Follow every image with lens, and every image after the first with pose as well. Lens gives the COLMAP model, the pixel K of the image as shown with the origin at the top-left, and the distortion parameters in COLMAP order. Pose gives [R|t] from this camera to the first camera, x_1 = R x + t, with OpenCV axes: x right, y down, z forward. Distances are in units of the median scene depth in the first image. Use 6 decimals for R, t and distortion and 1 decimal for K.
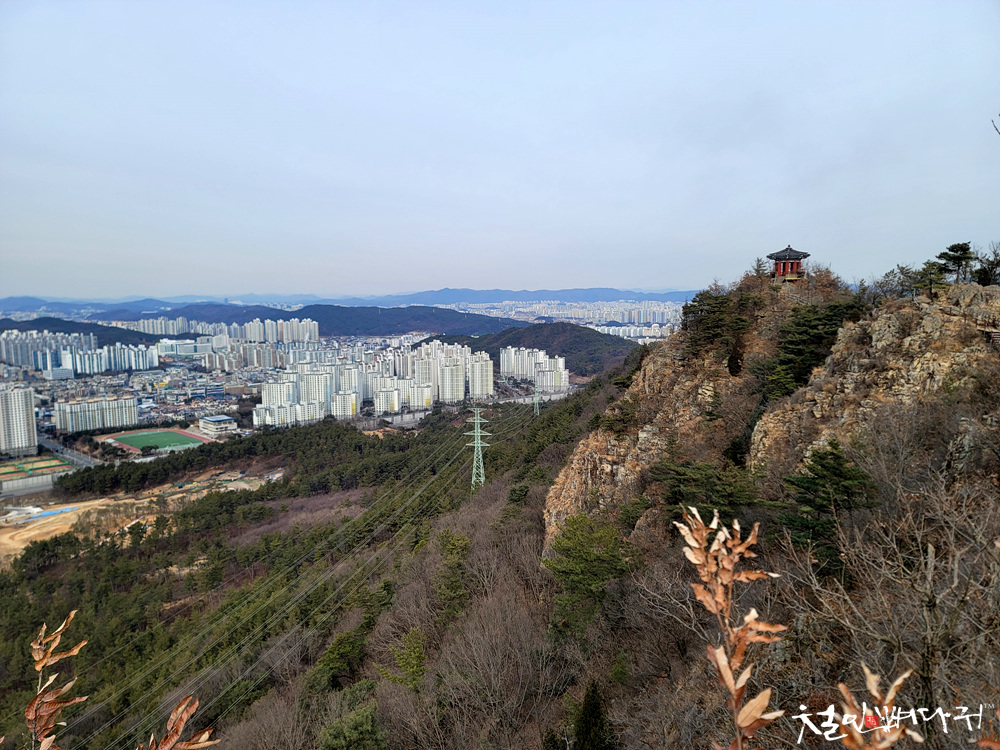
lens RADIAL K [[724.2, 0, 506.5], [0, 724.2, 372.0], [0, 0, 1]] dist [0.081528, -0.048115]
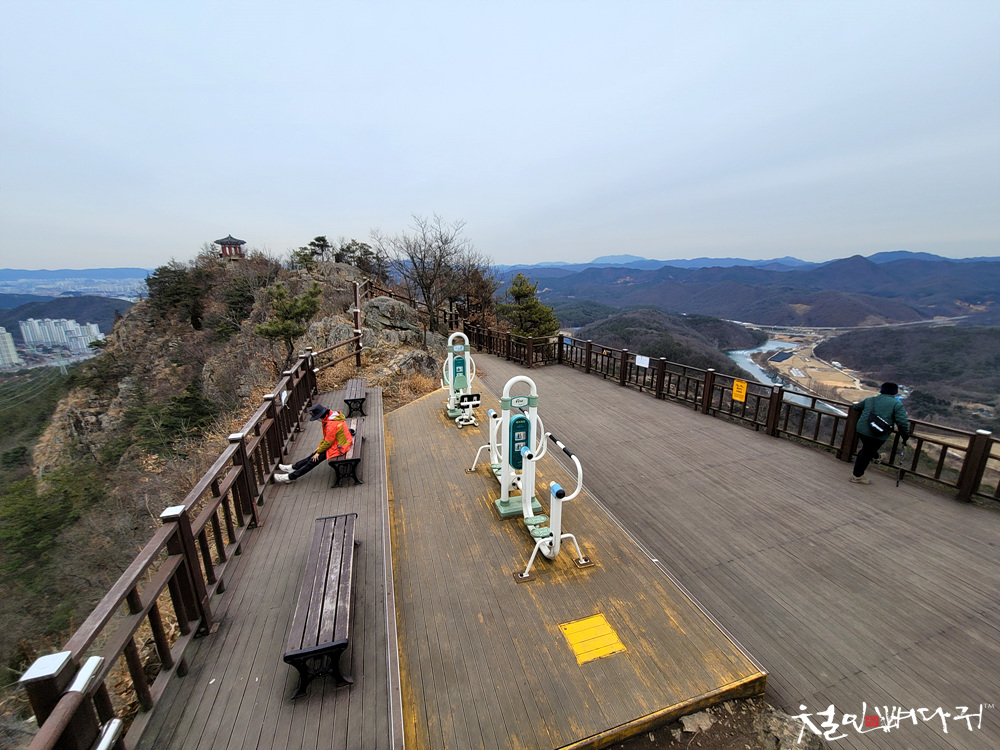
lens RADIAL K [[409.6, 0, 499.1], [0, 409.6, 377.2], [0, 0, 1]] dist [-0.008538, 0.001765]
pose [[0.657645, -0.191347, 0.728621, 0.102950], [0.083230, 0.979738, 0.182171, -0.000476], [-0.748716, -0.059161, 0.660246, 0.062467]]
